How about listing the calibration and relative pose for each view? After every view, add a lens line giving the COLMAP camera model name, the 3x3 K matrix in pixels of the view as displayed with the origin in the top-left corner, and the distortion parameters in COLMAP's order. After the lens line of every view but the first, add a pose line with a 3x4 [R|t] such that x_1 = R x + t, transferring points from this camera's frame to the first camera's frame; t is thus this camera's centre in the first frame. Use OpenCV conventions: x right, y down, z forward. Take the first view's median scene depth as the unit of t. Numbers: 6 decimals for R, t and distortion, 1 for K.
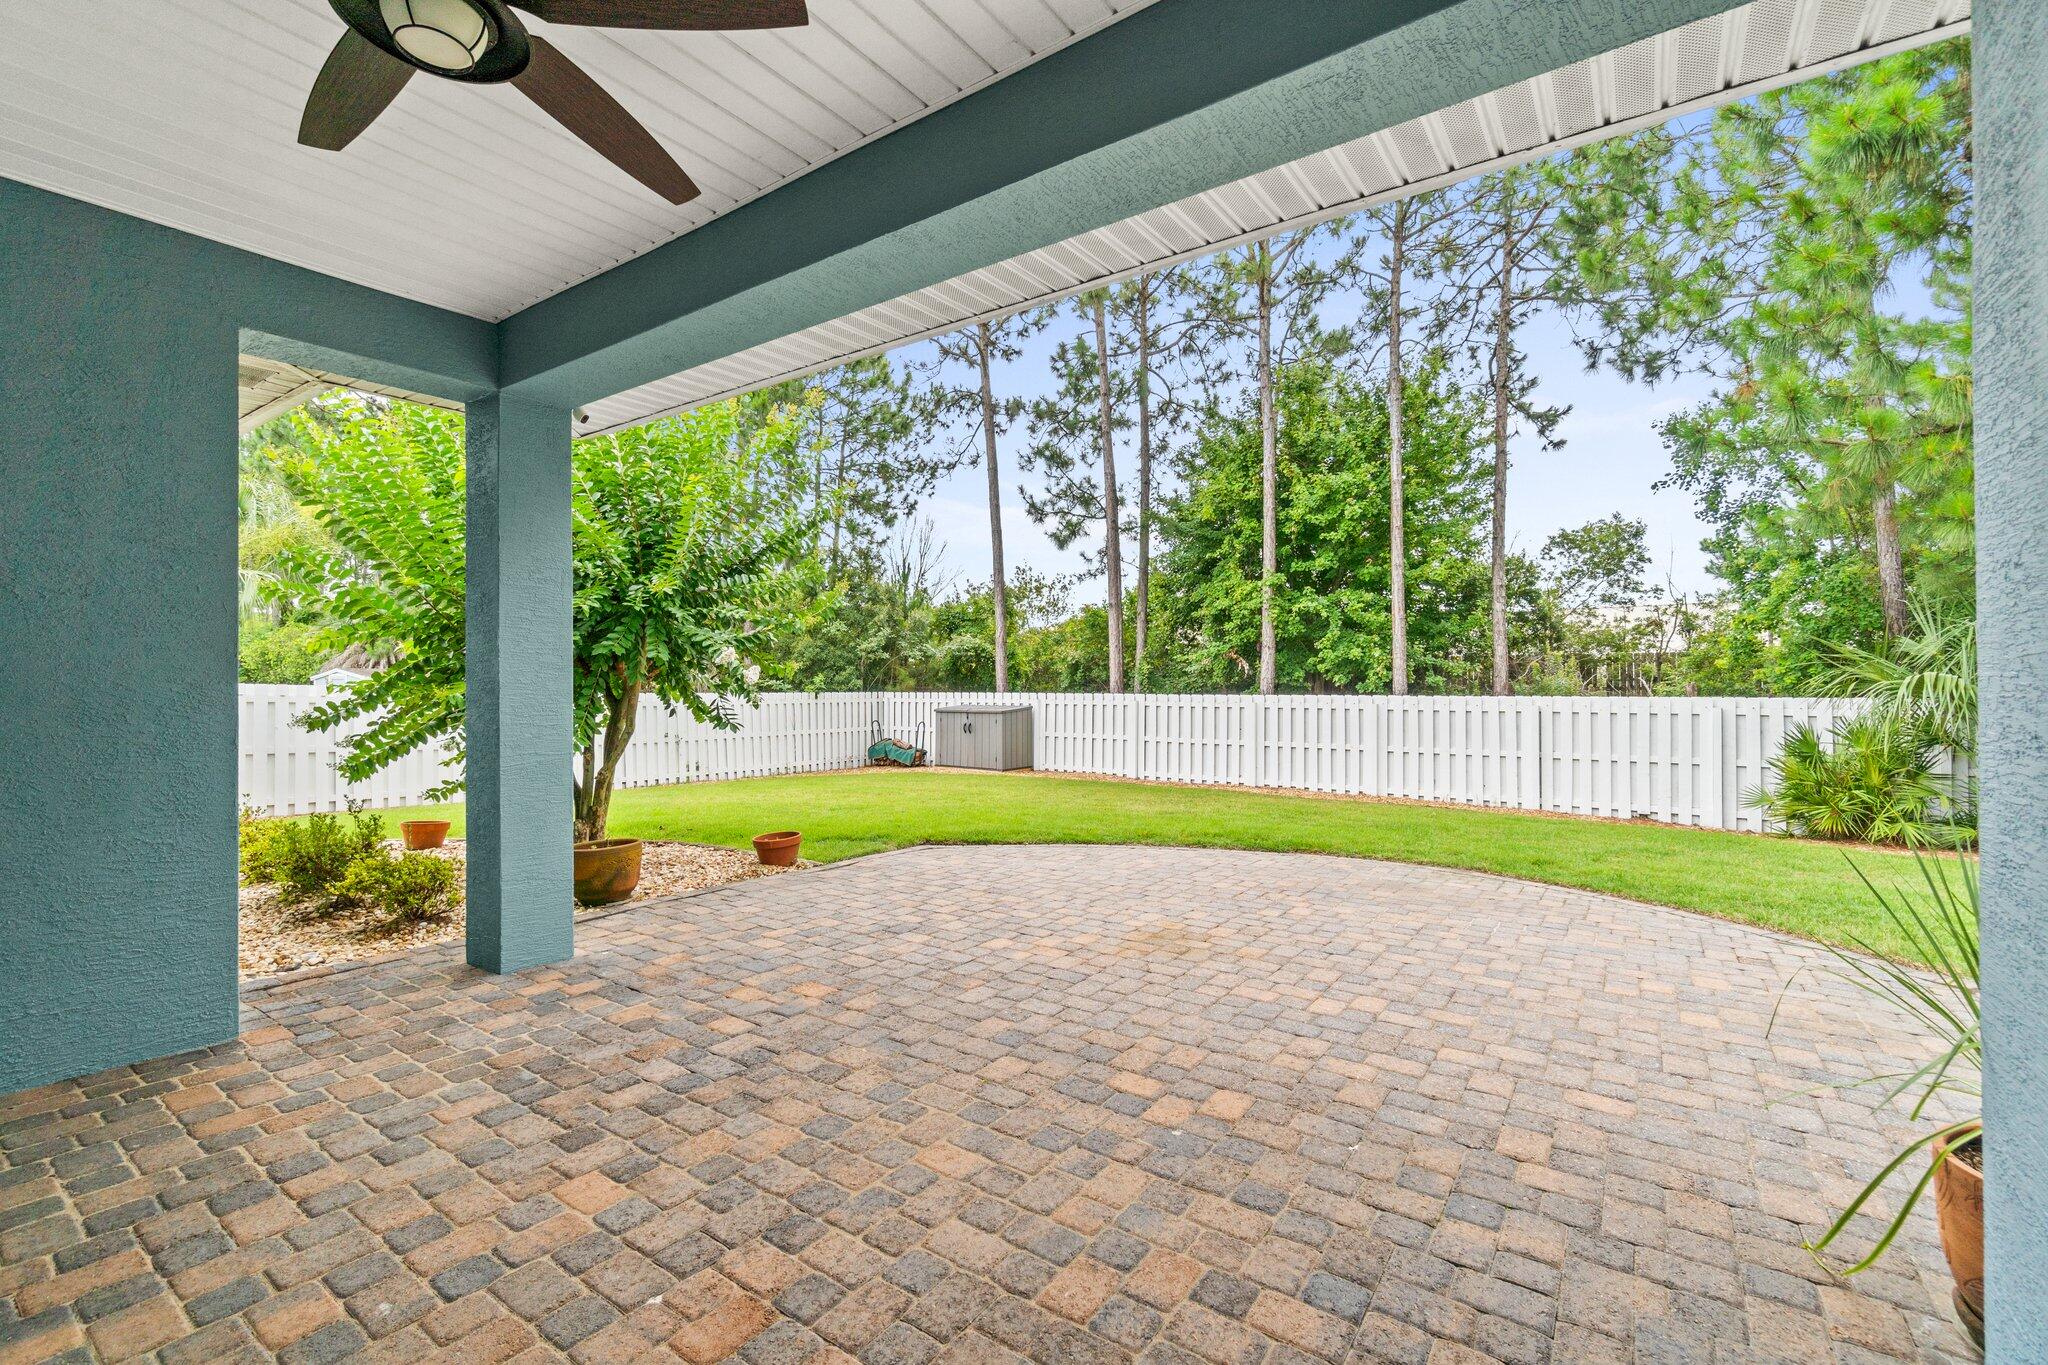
lens RADIAL K [[895.9, 0, 1025.5], [0, 895.9, 673.8], [0, 0, 1]] dist [0.000217, 0.001256]
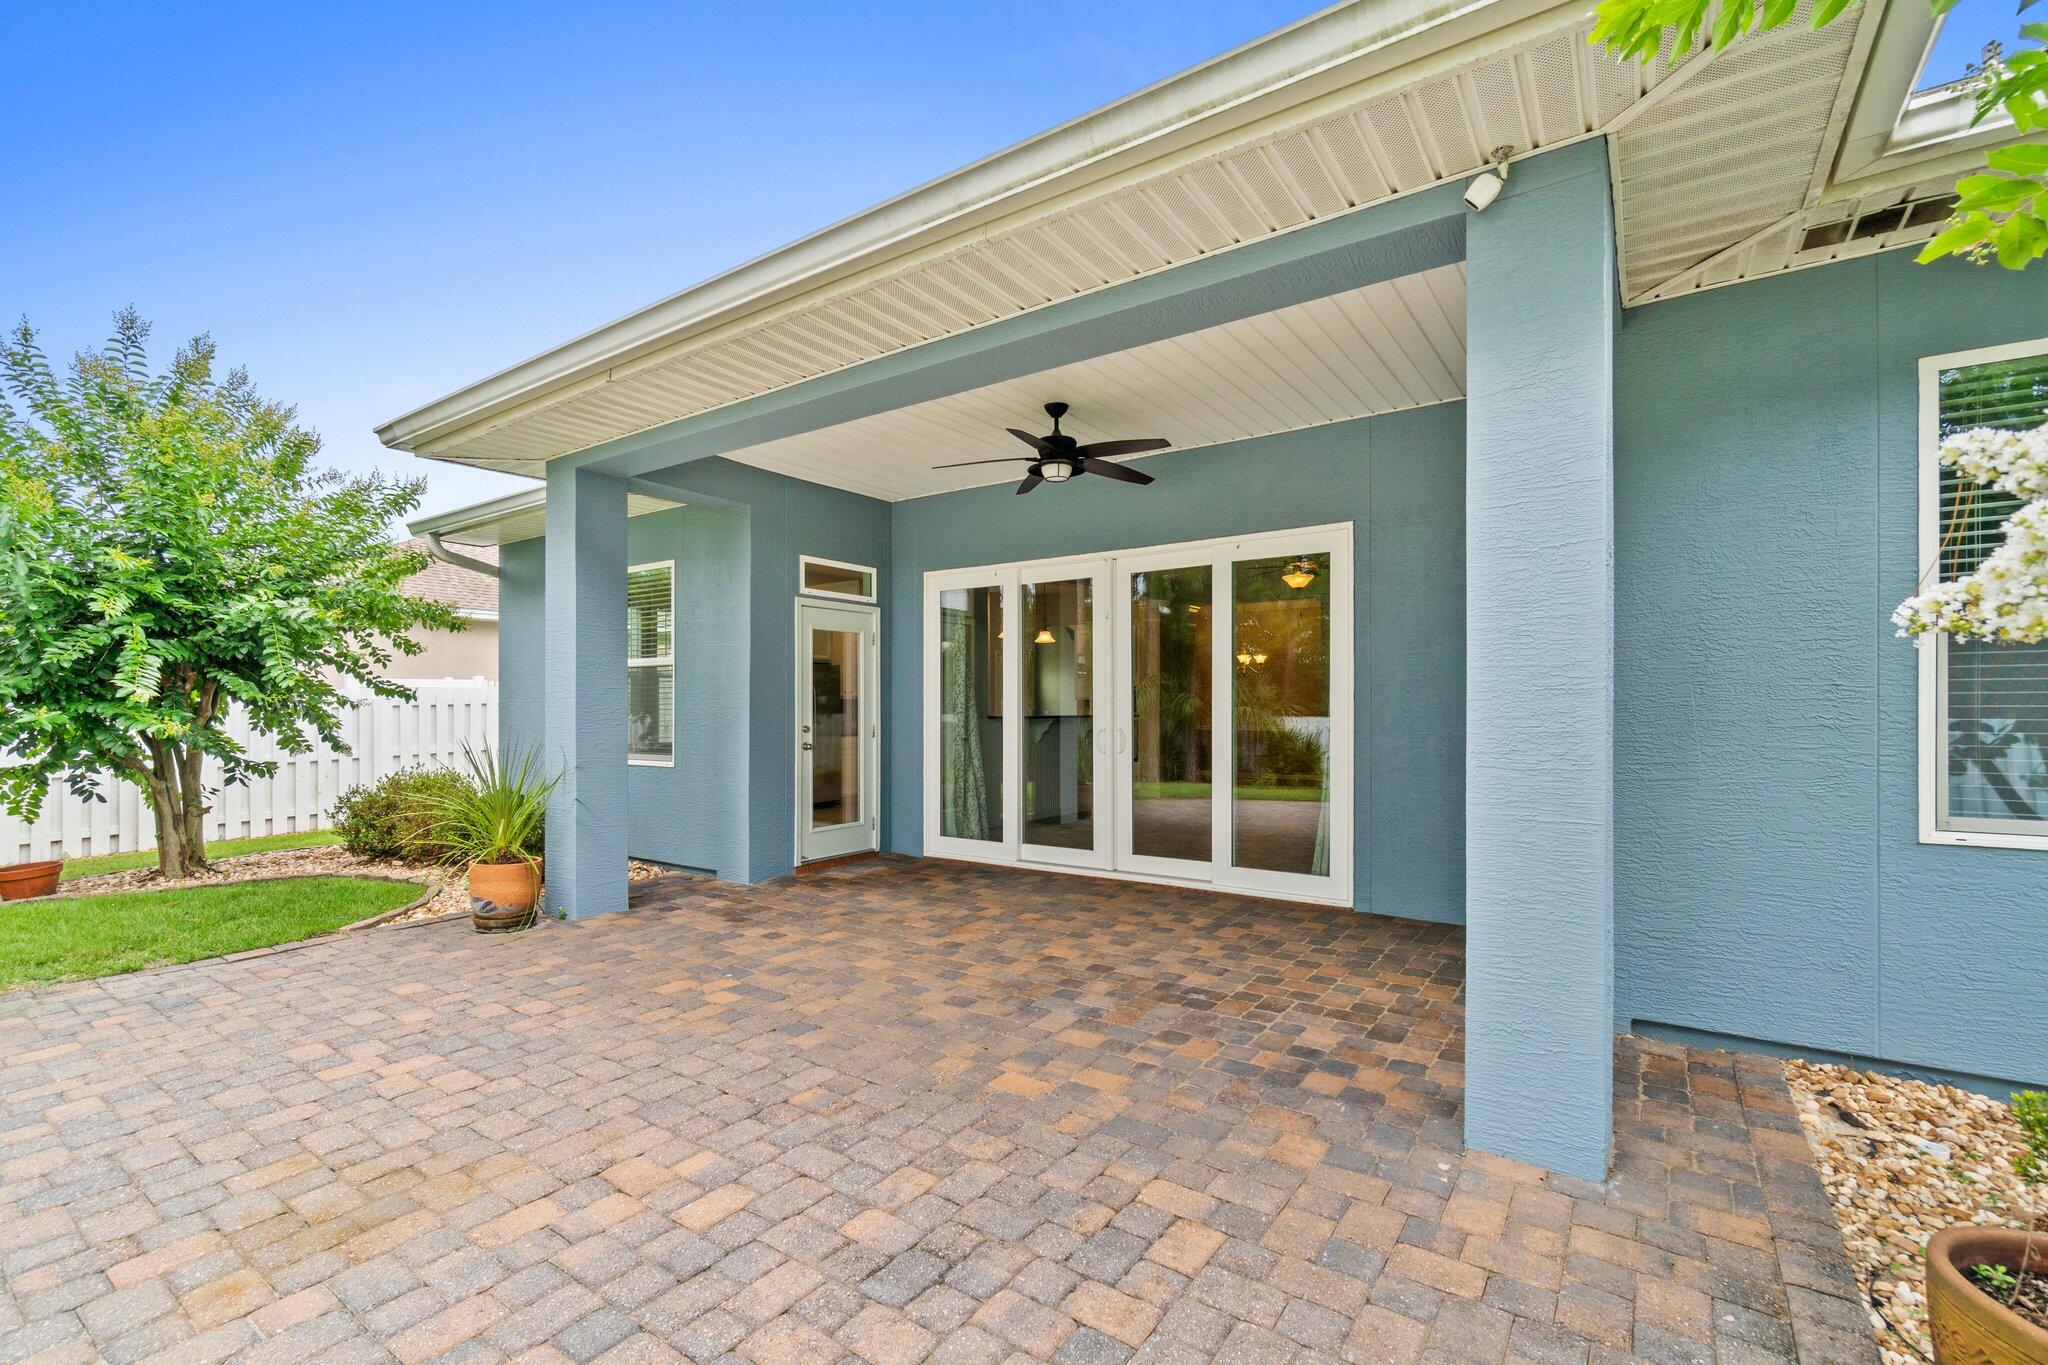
lens RADIAL K [[895.9, 0, 1025.5], [0, 895.9, 673.8], [0, 0, 1]] dist [0.000217, 0.001256]
pose [[-0.999964, 0.004436, -0.007255, -0.266716], [0.004760, 0.998967, -0.045194, 0.040041], [0.007047, -0.045227, -0.998952, 2.003727]]
